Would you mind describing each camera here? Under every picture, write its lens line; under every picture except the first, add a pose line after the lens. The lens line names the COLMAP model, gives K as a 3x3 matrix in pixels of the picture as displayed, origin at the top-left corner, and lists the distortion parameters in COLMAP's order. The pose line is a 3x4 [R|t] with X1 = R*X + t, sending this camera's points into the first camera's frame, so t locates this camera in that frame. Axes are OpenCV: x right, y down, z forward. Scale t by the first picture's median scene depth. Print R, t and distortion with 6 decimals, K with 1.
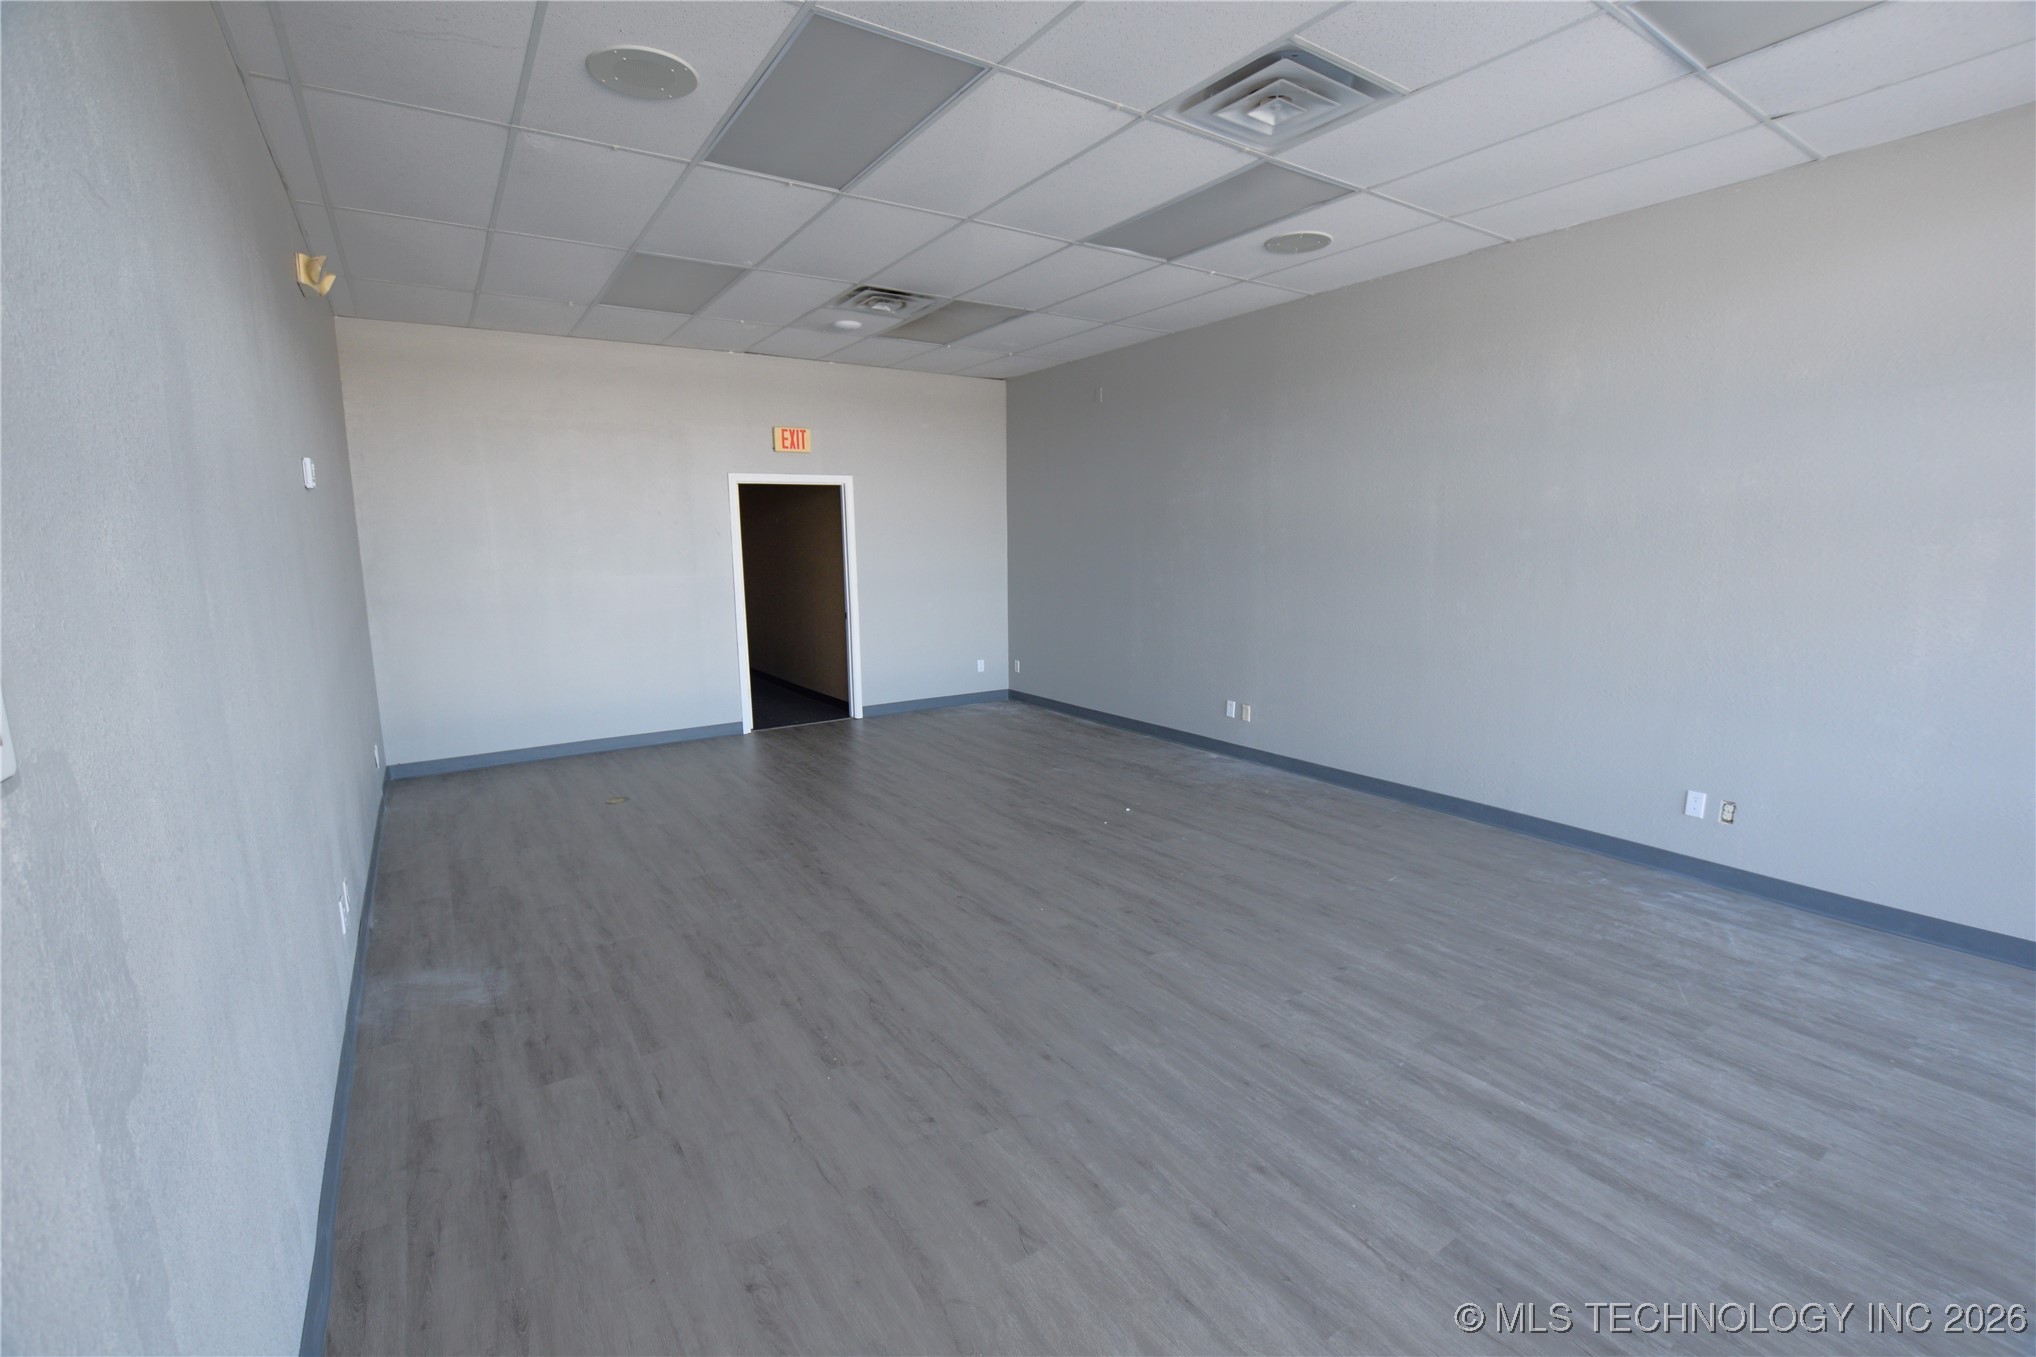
lens RADIAL K [[896.9, 0, 1020.3], [0, 896.9, 673.8], [0, 0, 1]] dist [-0.033949, 0.005183]
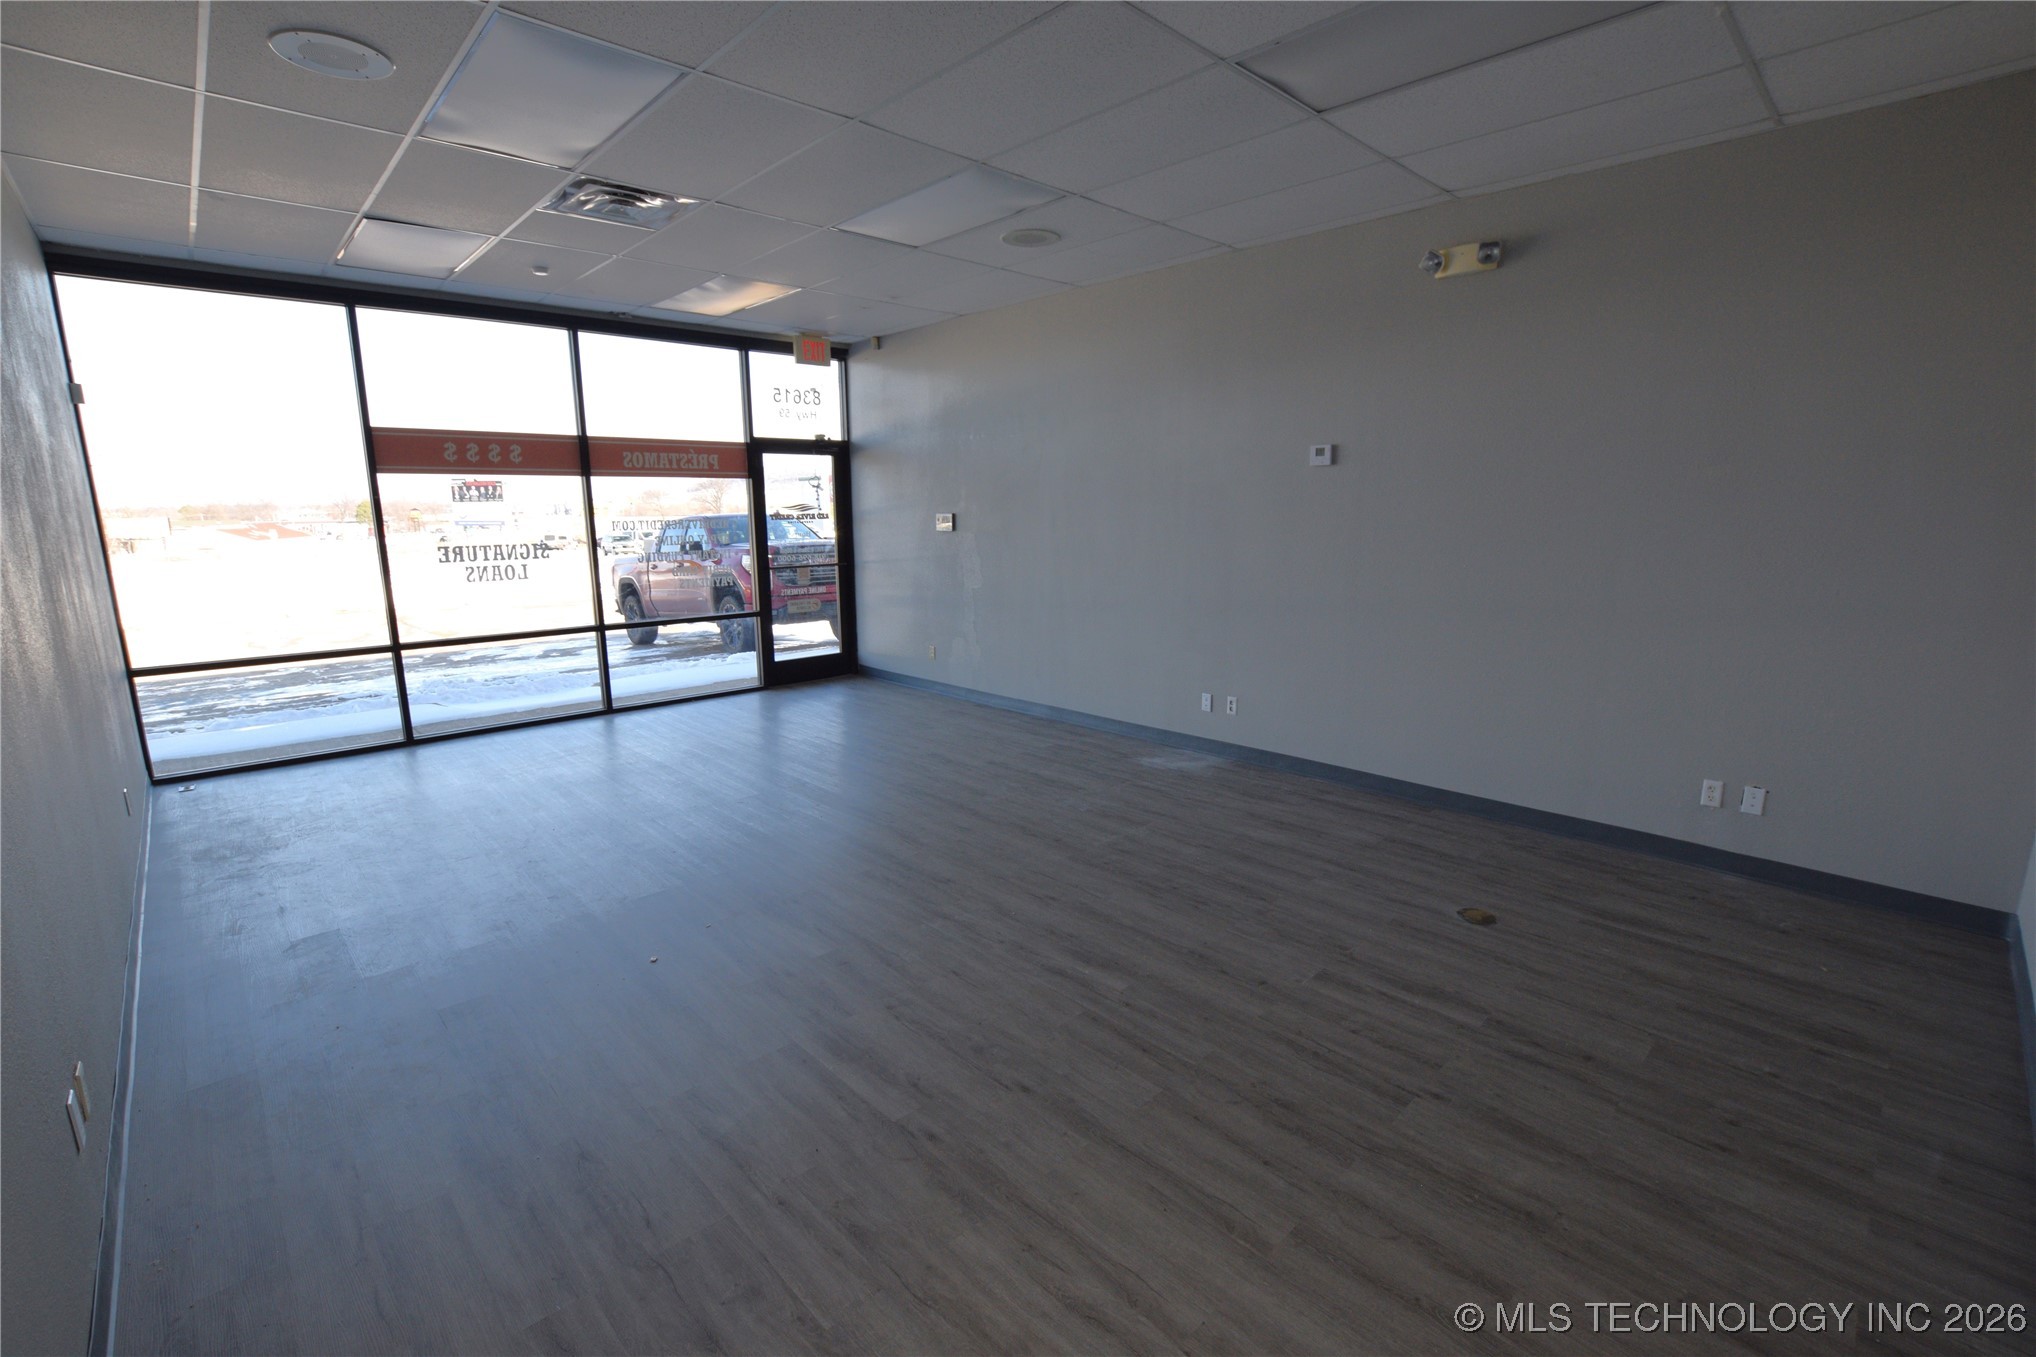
lens RADIAL K [[896.9, 0, 1015.9], [0, 896.9, 672.1], [0, 0, 1]] dist [-0.033949, 0.005183]
pose [[-0.985553, 0.051334, -0.161401, -0.047965], [-0.005192, 0.943356, 0.331741, -0.314803], [0.169288, 0.327786, -0.929461, 2.017487]]
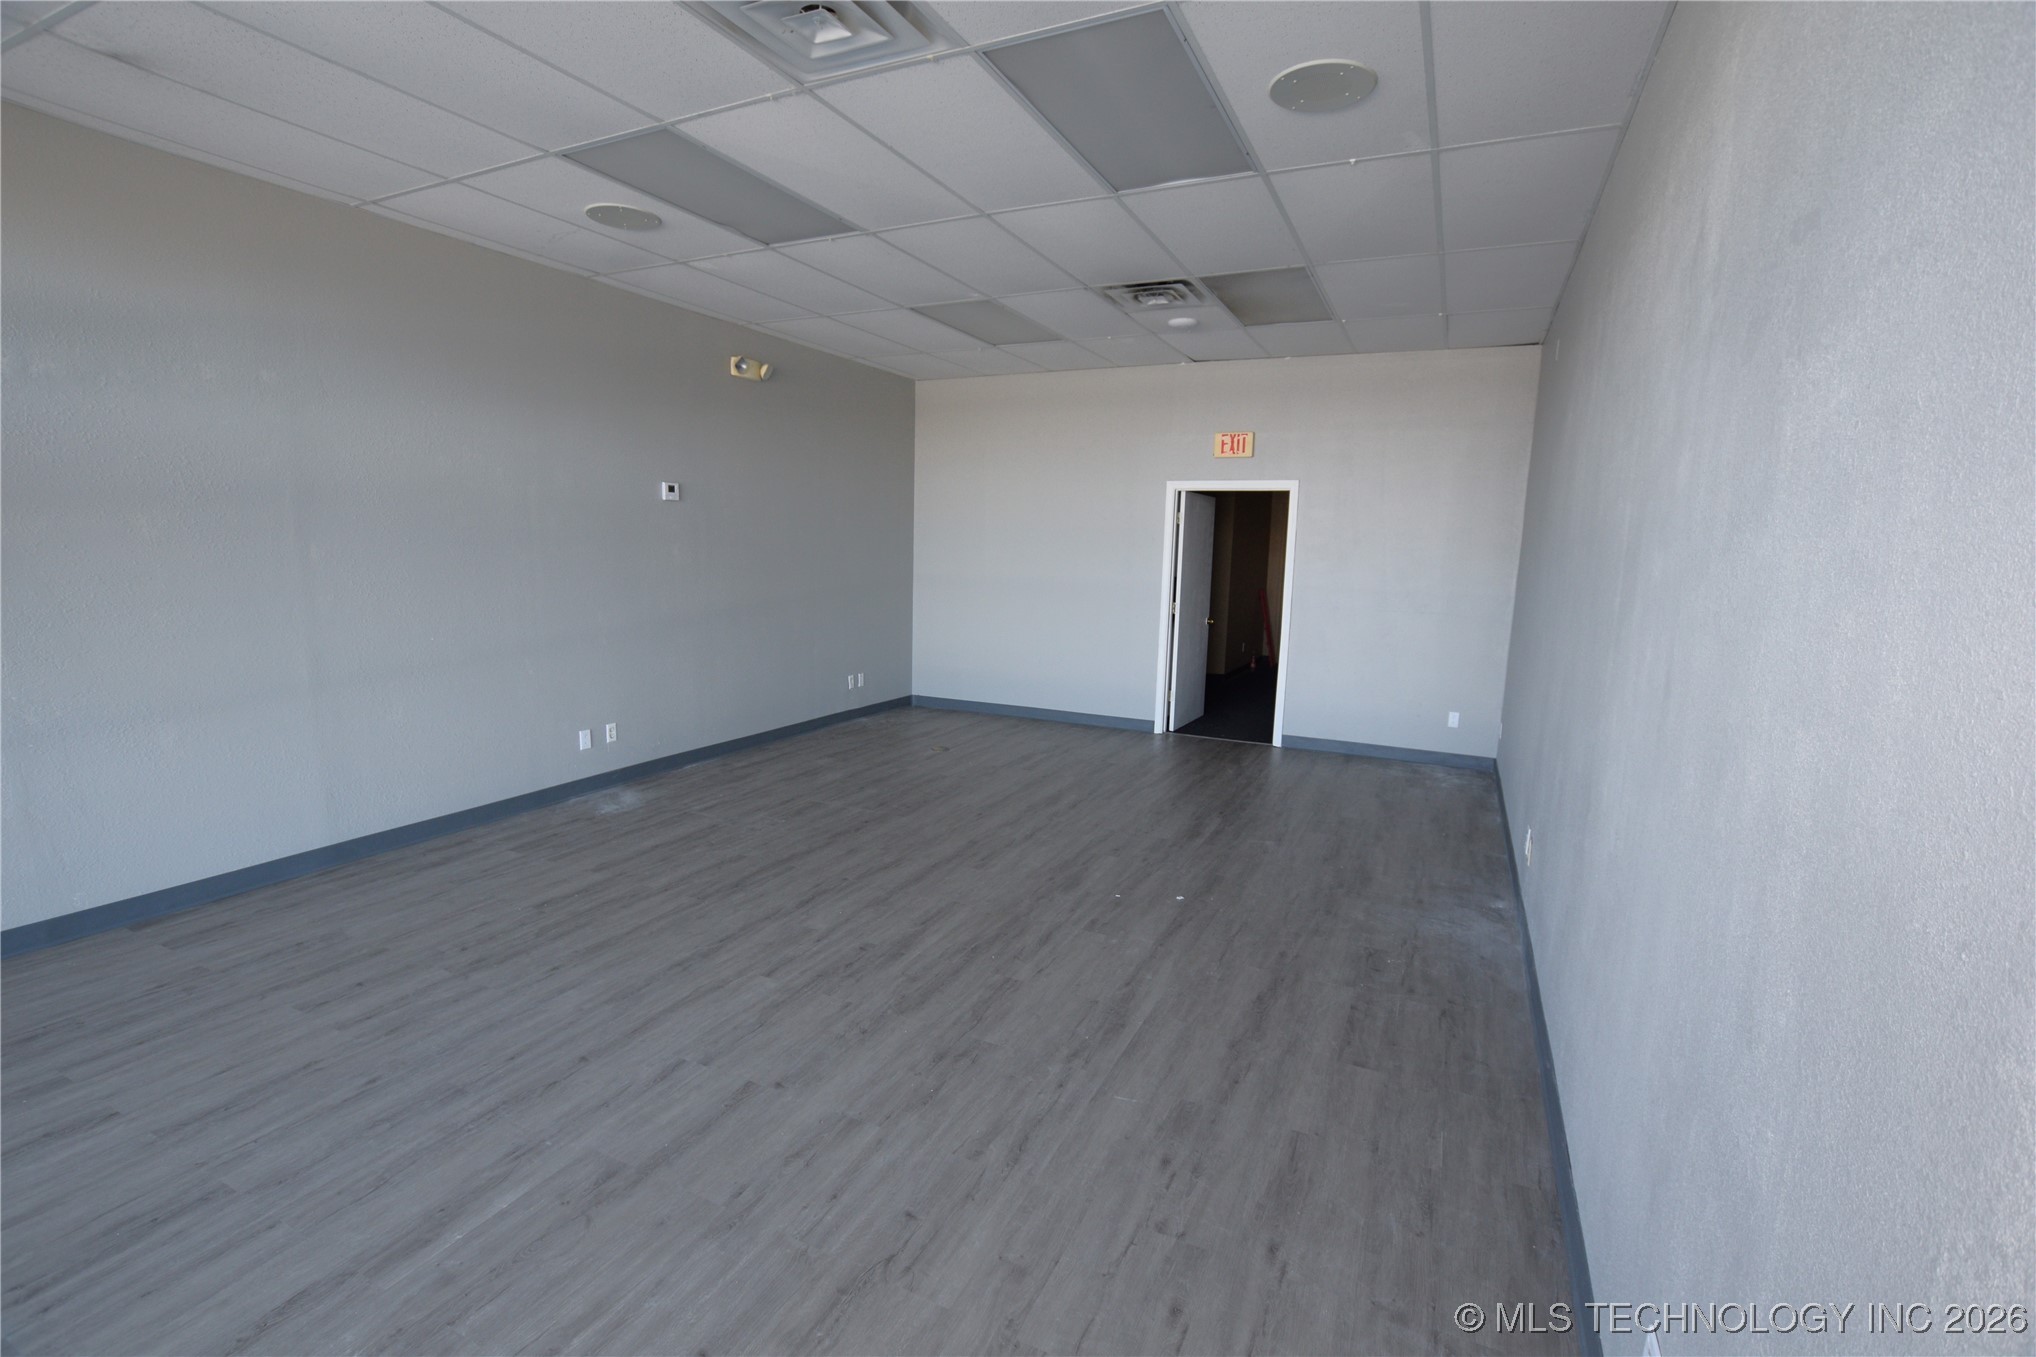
lens RADIAL K [[896.9, 0, 1025.8], [0, 896.9, 671.3], [0, 0, 1]] dist [-0.033949, 0.005183]
pose [[0.508744, 0.145811, -0.848480, 0.887883], [-0.159807, 0.984419, 0.073353, -0.101356], [0.845956, 0.098275, 0.524119, 0.598691]]
